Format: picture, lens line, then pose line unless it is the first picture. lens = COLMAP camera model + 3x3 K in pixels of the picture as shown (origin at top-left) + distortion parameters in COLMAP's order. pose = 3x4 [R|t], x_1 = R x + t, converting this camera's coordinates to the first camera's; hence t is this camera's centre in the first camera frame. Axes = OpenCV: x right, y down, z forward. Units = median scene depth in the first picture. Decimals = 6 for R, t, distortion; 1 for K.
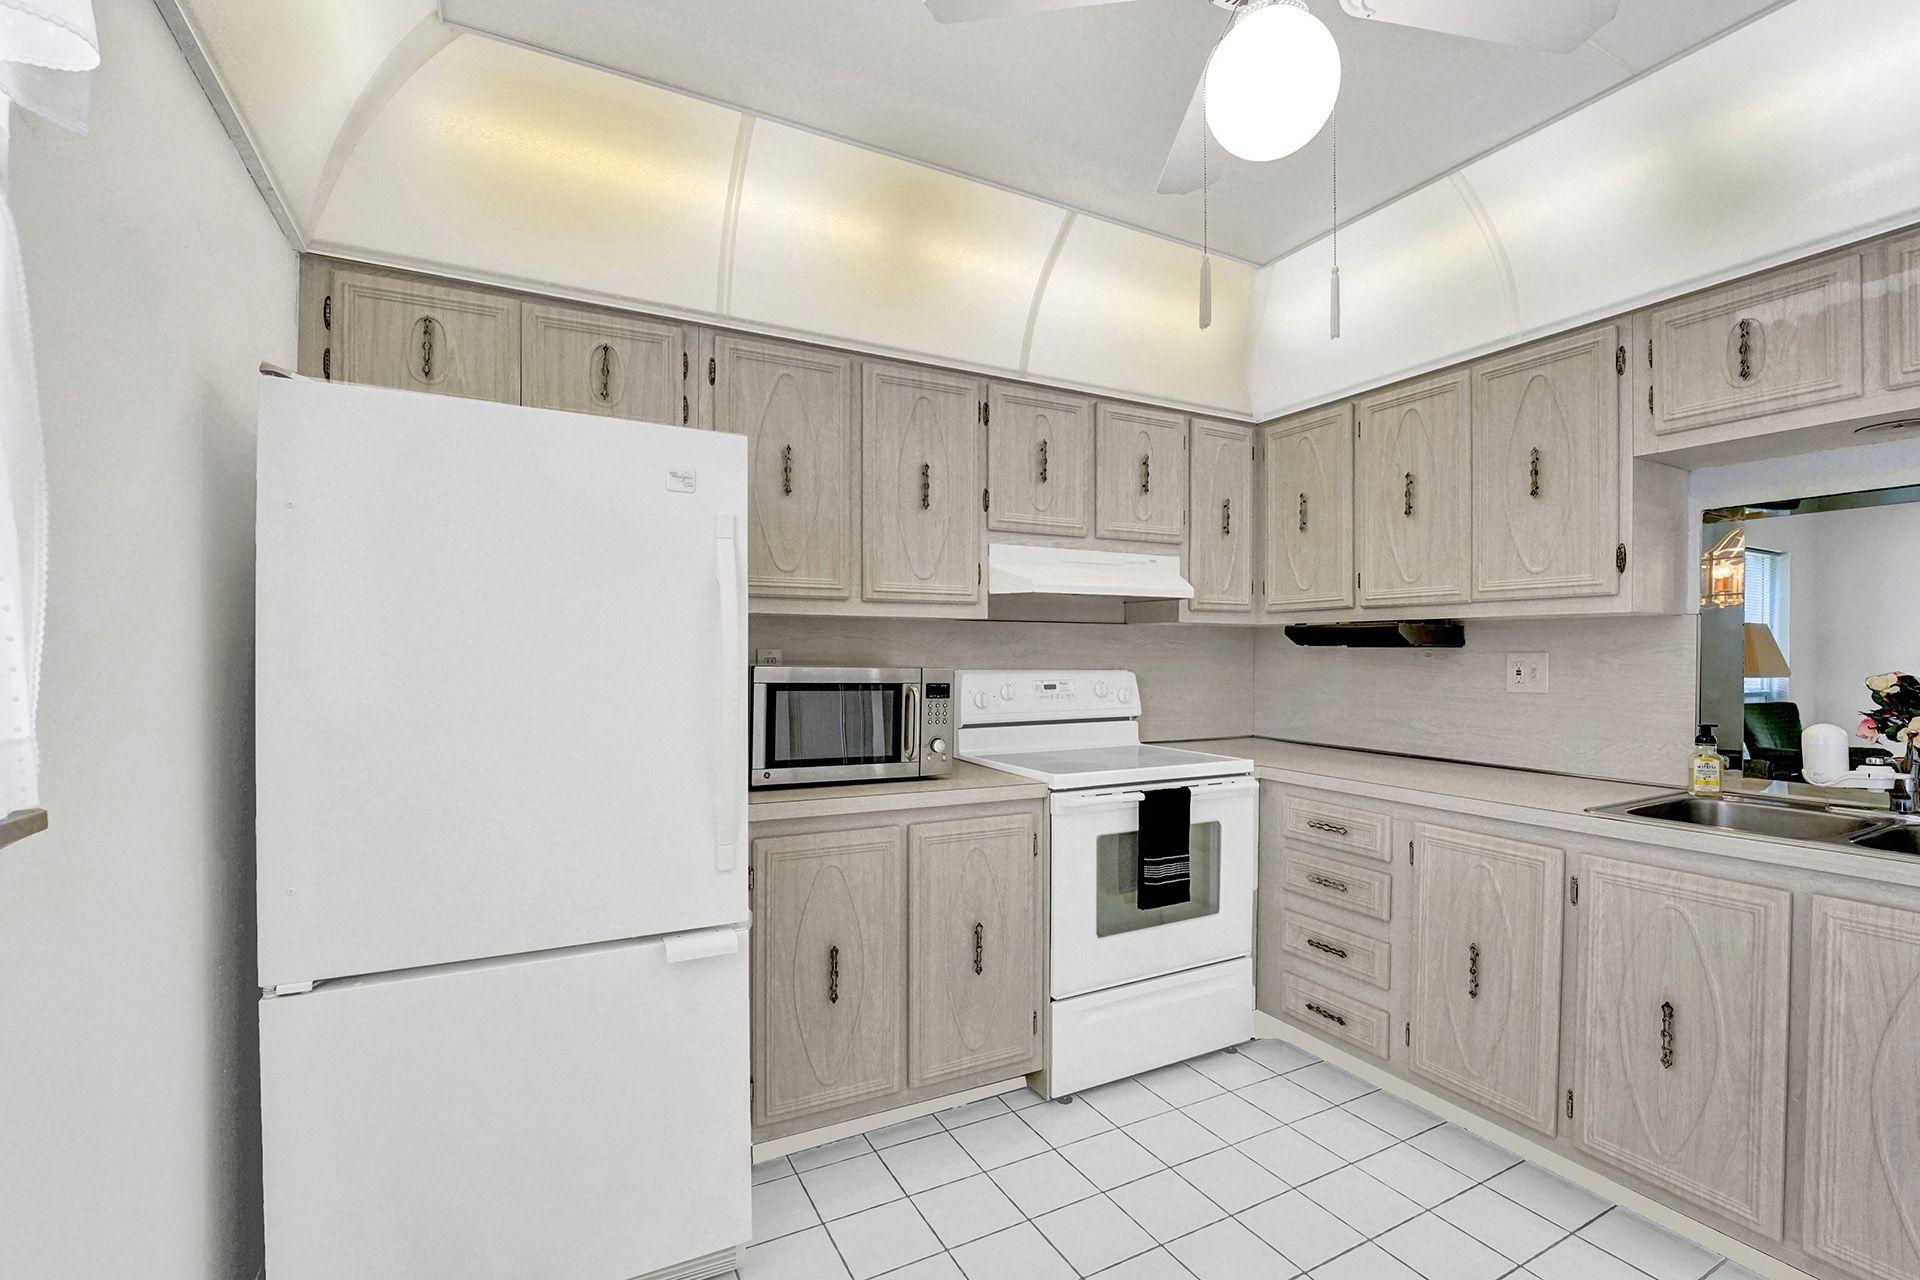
lens RADIAL K [[833.8, 0, 965.2], [0, 833.8, 646.1], [0, 0, 1]] dist [-0.029130, 0.003221]
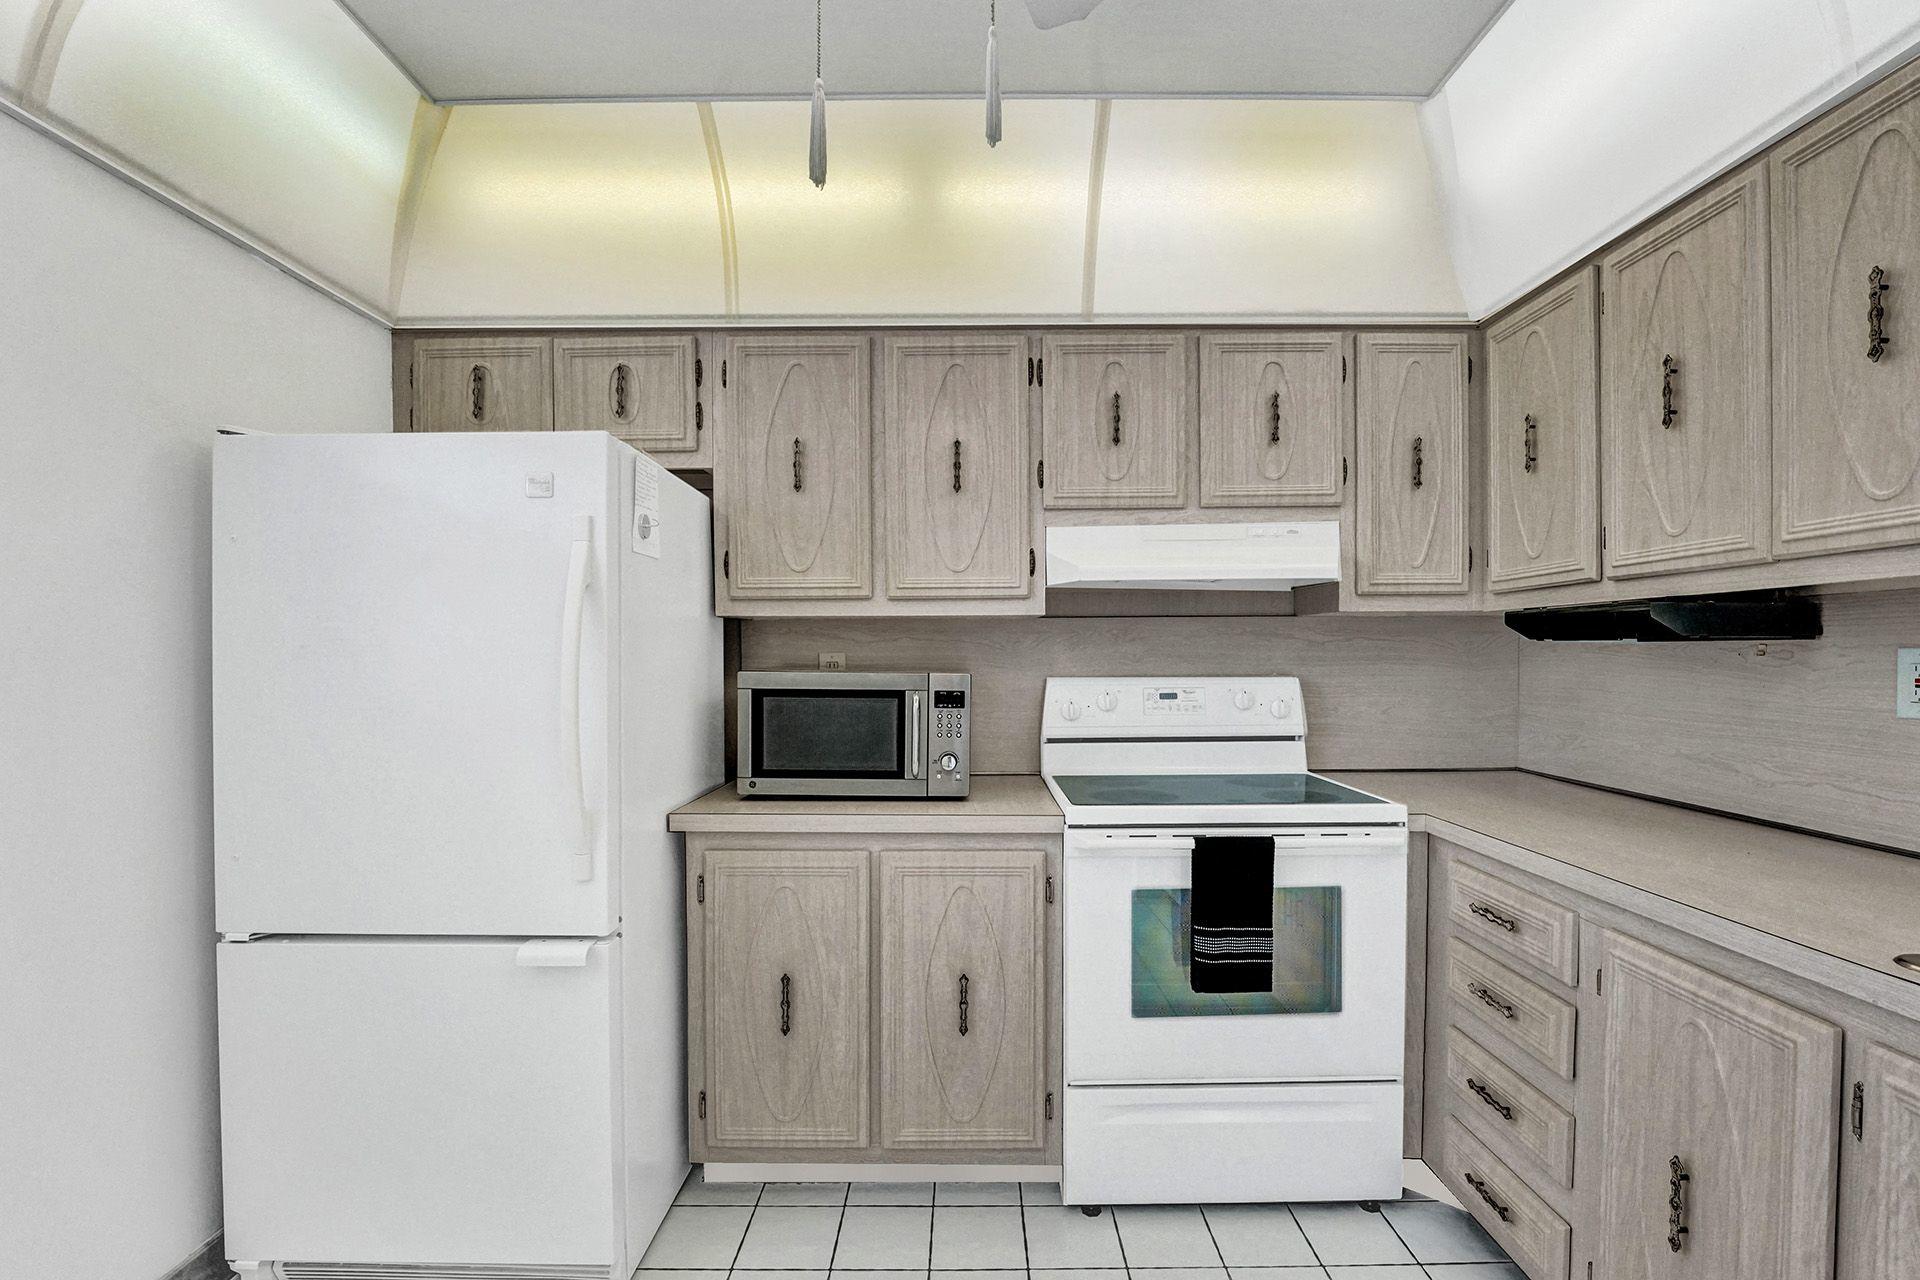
lens RADIAL K [[833.8, 0, 961.6], [0, 833.8, 657.3], [0, 0, 1]] dist [-0.029130, 0.003221]
pose [[0.885115, -0.006824, -0.465323, 0.379268], [0.011636, 0.999904, 0.007471, 0.003348], [0.465228, -0.012027, 0.885109, 0.234993]]
